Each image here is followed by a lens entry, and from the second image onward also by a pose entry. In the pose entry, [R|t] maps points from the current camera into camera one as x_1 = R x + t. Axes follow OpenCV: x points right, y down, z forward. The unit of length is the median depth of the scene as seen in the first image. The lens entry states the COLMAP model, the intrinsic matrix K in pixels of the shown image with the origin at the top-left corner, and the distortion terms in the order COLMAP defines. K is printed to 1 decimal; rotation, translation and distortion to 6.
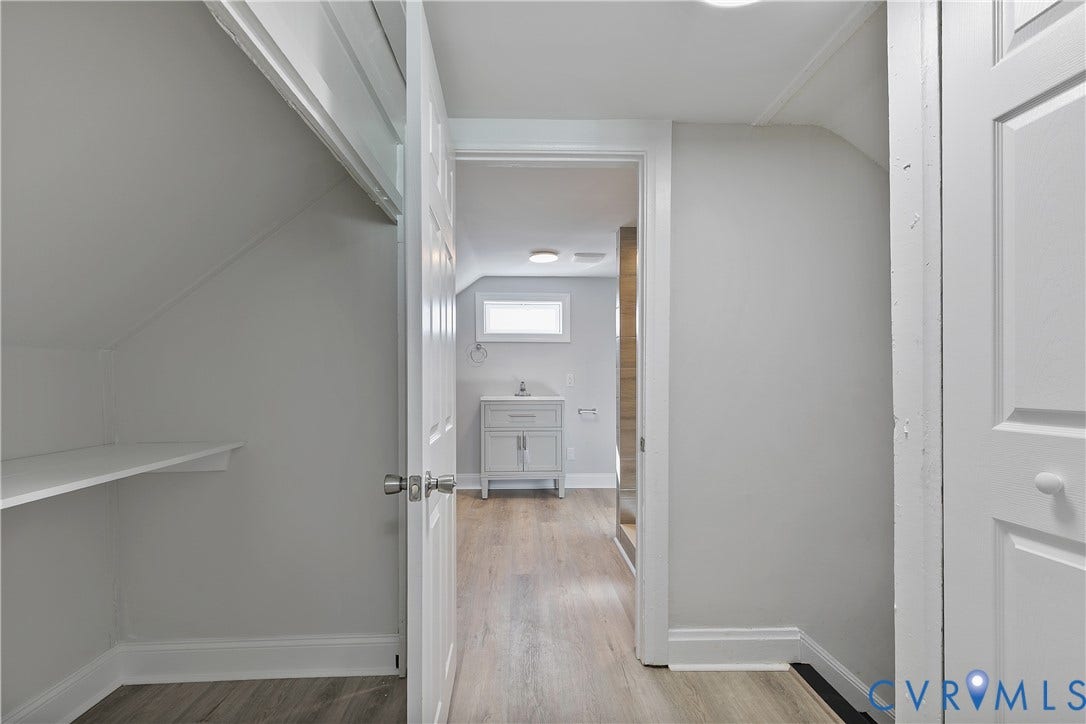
lens RADIAL K [[495.8, 0, 544.3], [0, 495.8, 375.4], [0, 0, 1]] dist [-0.001924, -0.000218]
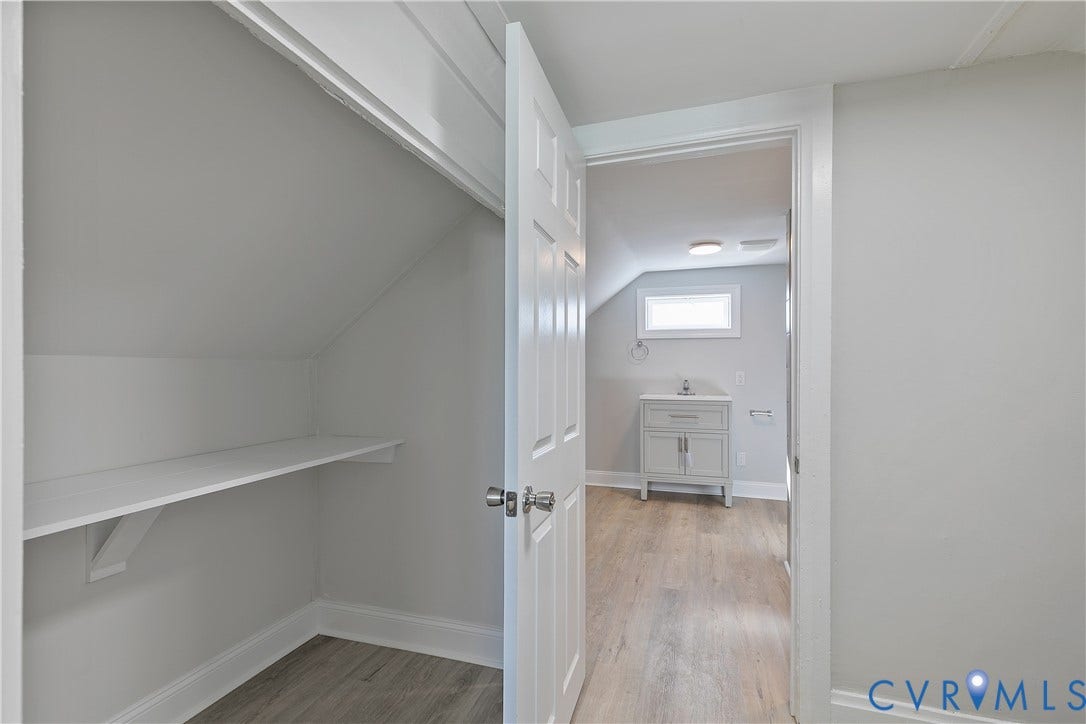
lens RADIAL K [[493.7, 0, 543.0], [0, 493.7, 362.0], [0, 0, 1]] dist [0.000364, -0.000135]
pose [[0.936593, -0.003638, -0.350401, 0.039546], [-0.000555, 0.999929, -0.011864, -0.013061], [0.350419, 0.011307, 0.936525, 0.019418]]
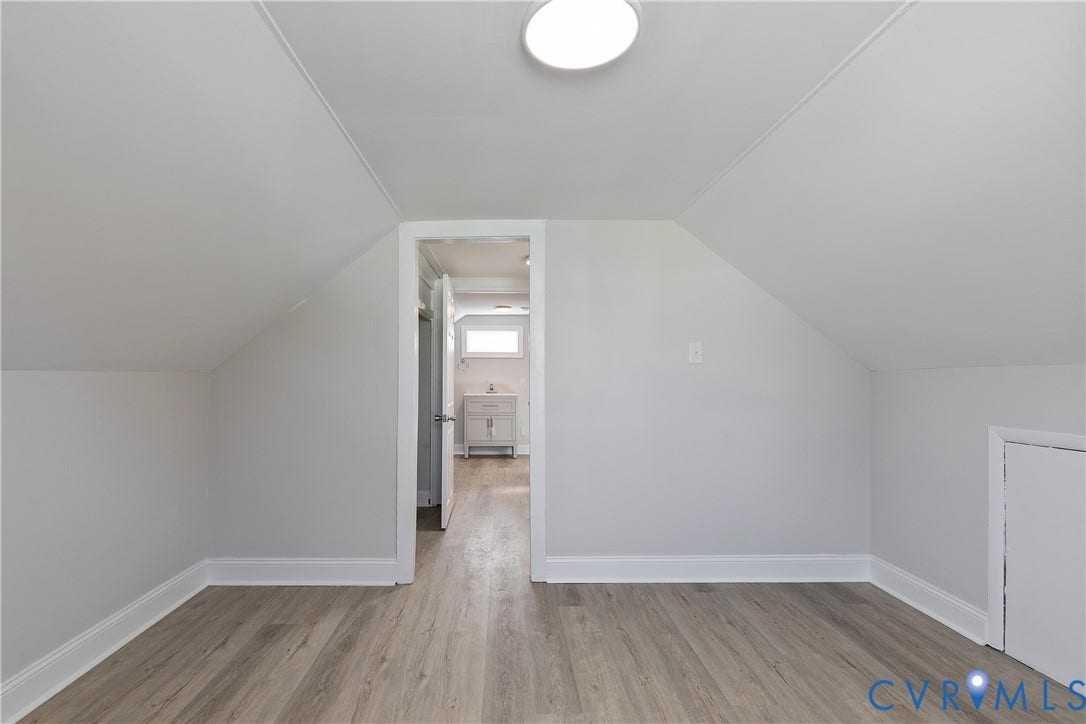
lens RADIAL K [[472.9, 0, 530.6], [0, 472.9, 369.9], [0, 0, 1]] dist [0.000575, 0.000156]
pose [[0.999942, 0.003719, 0.010119, 0.077112], [-0.003619, 0.999945, -0.009805, -0.020770], [-0.010155, 0.009768, 0.999901, -0.580130]]
